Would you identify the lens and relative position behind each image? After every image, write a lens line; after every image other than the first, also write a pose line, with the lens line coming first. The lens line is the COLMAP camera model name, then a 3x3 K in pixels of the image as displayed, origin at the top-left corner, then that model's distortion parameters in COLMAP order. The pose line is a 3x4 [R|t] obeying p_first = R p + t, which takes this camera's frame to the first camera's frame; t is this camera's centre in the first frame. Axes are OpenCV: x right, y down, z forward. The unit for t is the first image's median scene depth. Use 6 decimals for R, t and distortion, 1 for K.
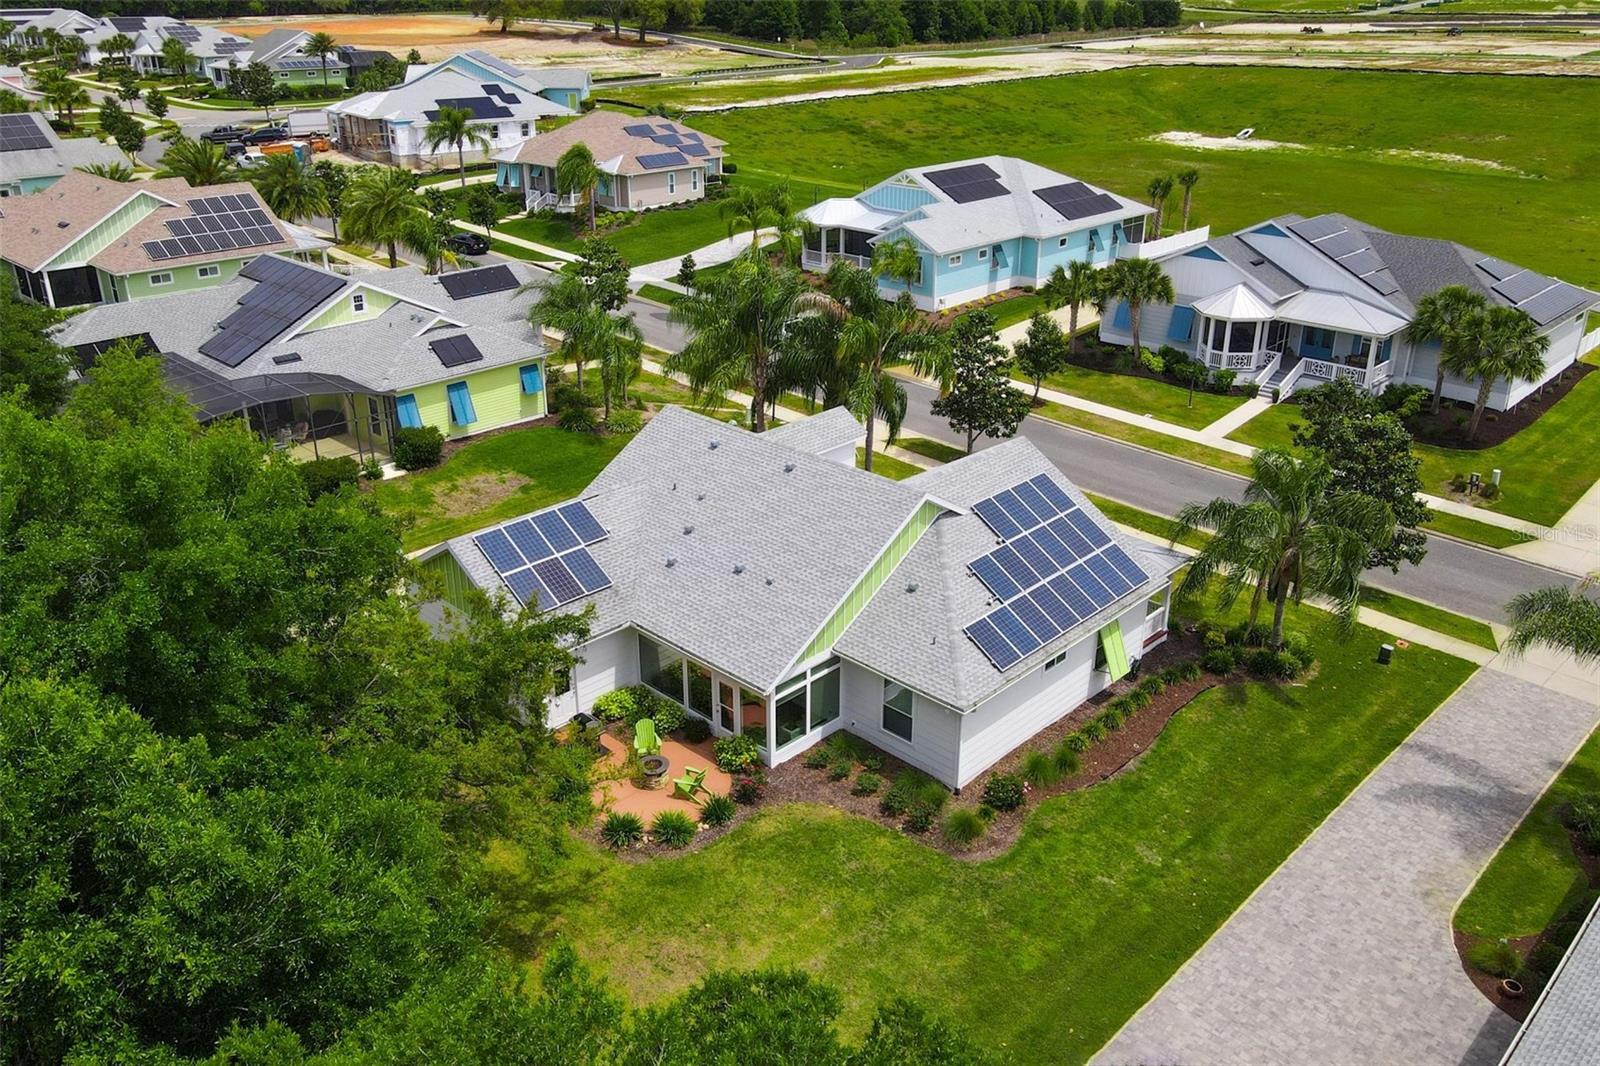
lens RADIAL K [[1210.1, 0, 726.4], [0, 1210.1, 548.1], [0, 0, 1]] dist [0.007521, 0.005090]
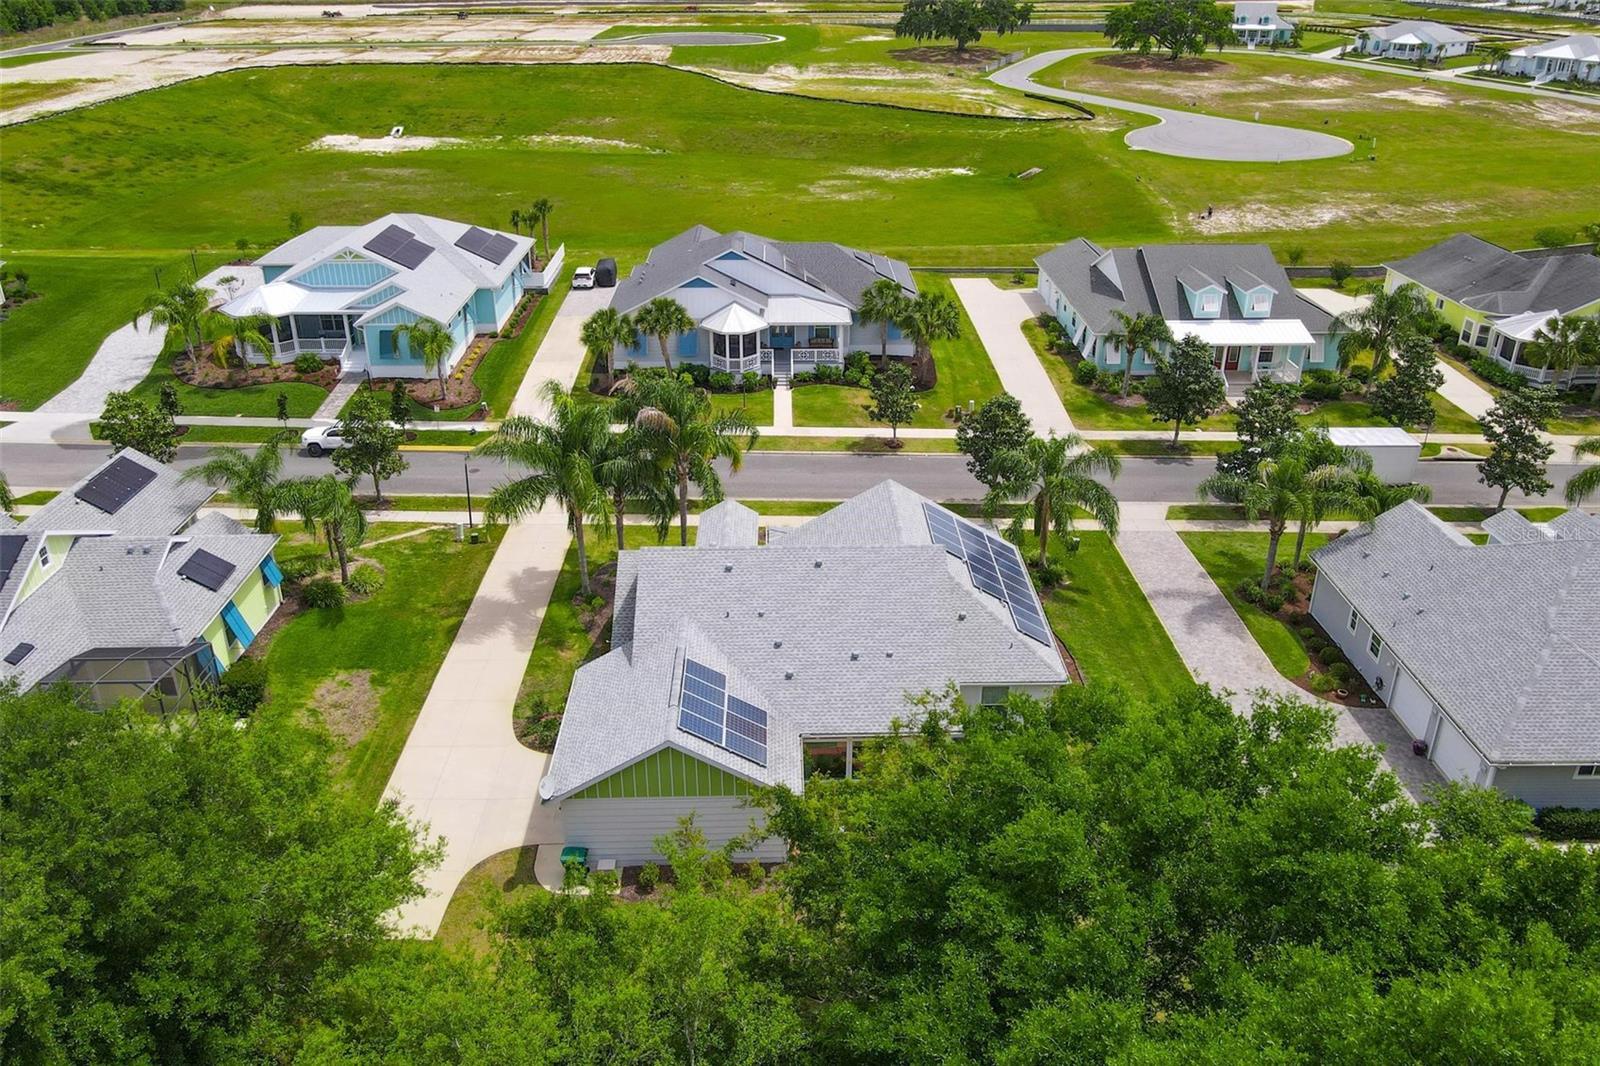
lens RADIAL K [[1210.1, 0, 752.7], [0, 1210.1, 498.6], [0, 0, 1]] dist [0.007521, 0.005090]
pose [[0.688674, -0.307754, 0.656518, -0.451728], [0.310062, 0.943486, 0.117026, -0.170388], [-0.655430, 0.122969, 0.745178, 0.079752]]
